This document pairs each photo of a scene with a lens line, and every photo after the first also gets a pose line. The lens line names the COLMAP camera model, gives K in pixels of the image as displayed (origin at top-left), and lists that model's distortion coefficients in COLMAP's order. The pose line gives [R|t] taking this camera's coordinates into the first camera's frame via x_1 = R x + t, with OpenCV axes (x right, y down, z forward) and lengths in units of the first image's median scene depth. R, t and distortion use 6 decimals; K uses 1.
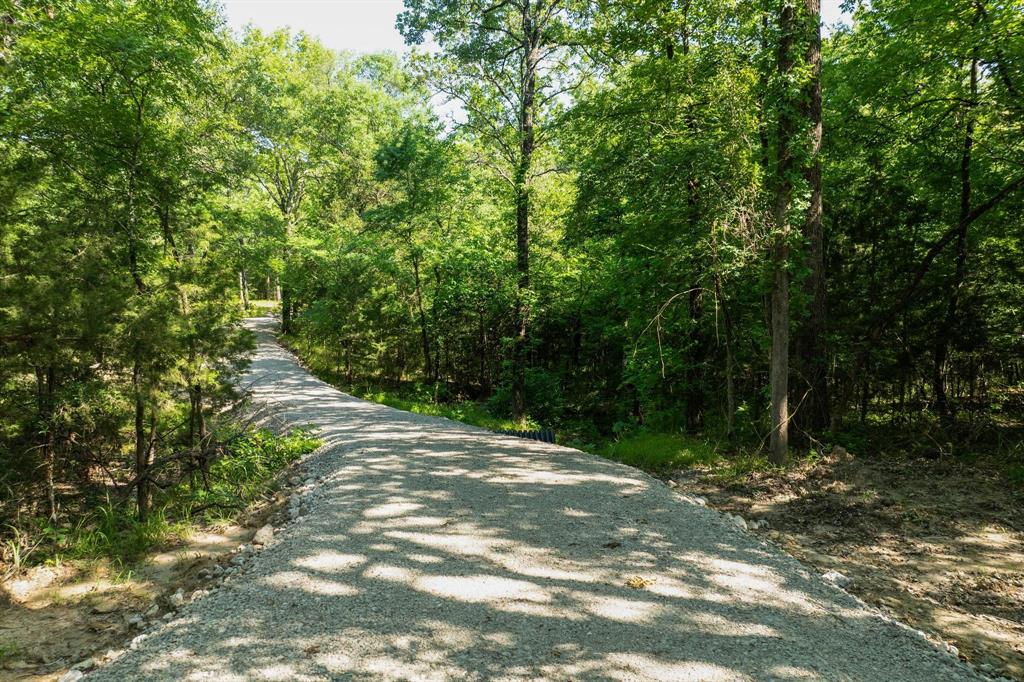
lens RADIAL K [[751.2, 0, 512.0], [0, 751.2, 341.6], [0, 0, 1]] dist [-0.020771, -0.004486]
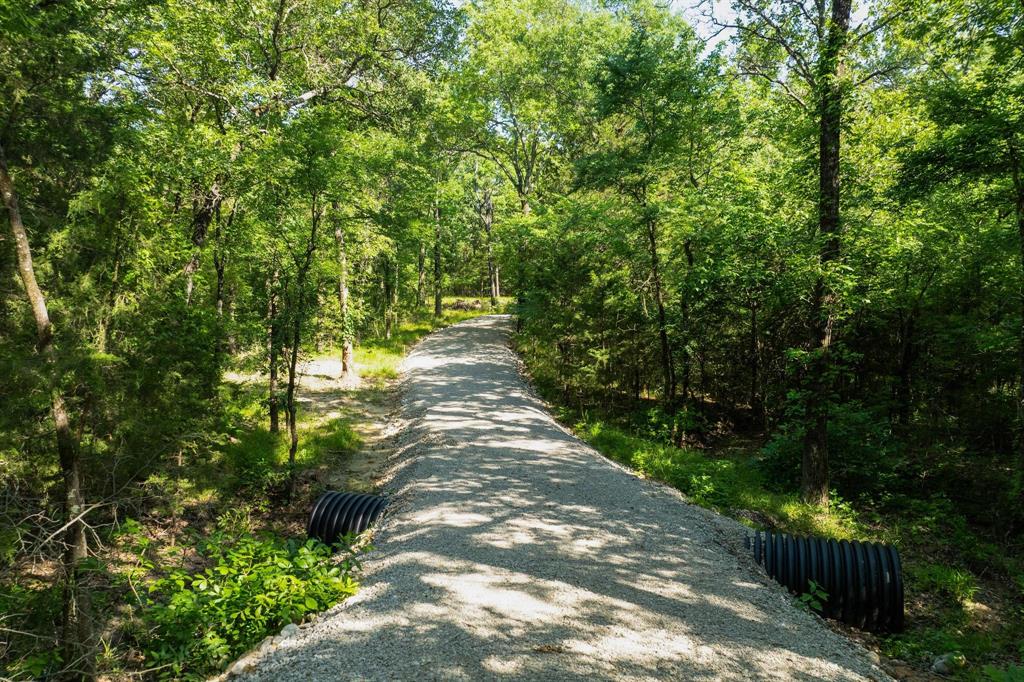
lens RADIAL K [[751.2, 0, 514.9], [0, 751.2, 340.2], [0, 0, 1]] dist [-0.020771, -0.004486]
pose [[0.937612, 0.020808, -0.347061, -0.007673], [-0.020843, 0.999776, 0.003634, -0.008073], [0.347059, 0.003826, 0.937836, 0.313238]]
